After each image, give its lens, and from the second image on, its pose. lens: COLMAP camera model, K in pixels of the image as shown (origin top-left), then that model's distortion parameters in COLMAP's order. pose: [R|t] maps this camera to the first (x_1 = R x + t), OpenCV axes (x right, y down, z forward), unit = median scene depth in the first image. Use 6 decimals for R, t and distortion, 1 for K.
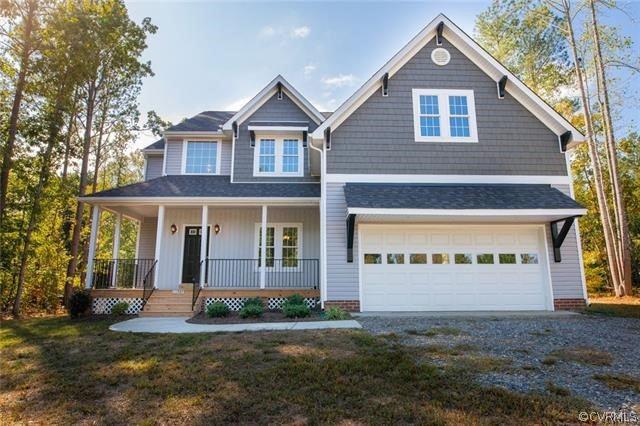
lens RADIAL K [[369.1, 0, 320.0], [0, 369.1, 213.0], [0, 0, 1]] dist [-0.021976, -0.002154]
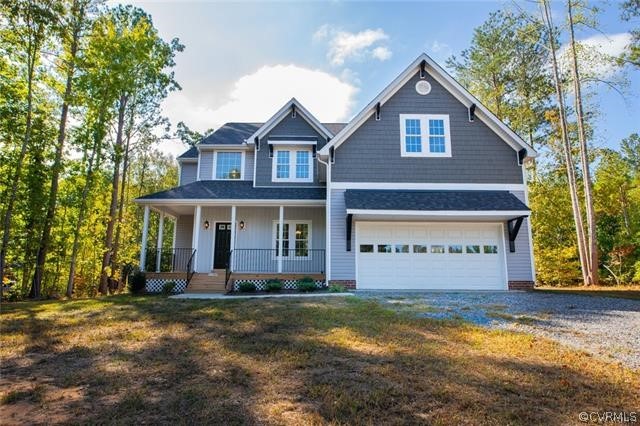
lens RADIAL K [[369.1, 0, 320.0], [0, 369.1, 213.0], [0, 0, 1]] dist [-0.021976, -0.002154]
pose [[0.999654, 0.004334, -0.025954, 0.011449], [-0.004121, 0.999957, 0.008249, -0.008090], [0.025988, -0.008139, 0.999629, -0.243094]]
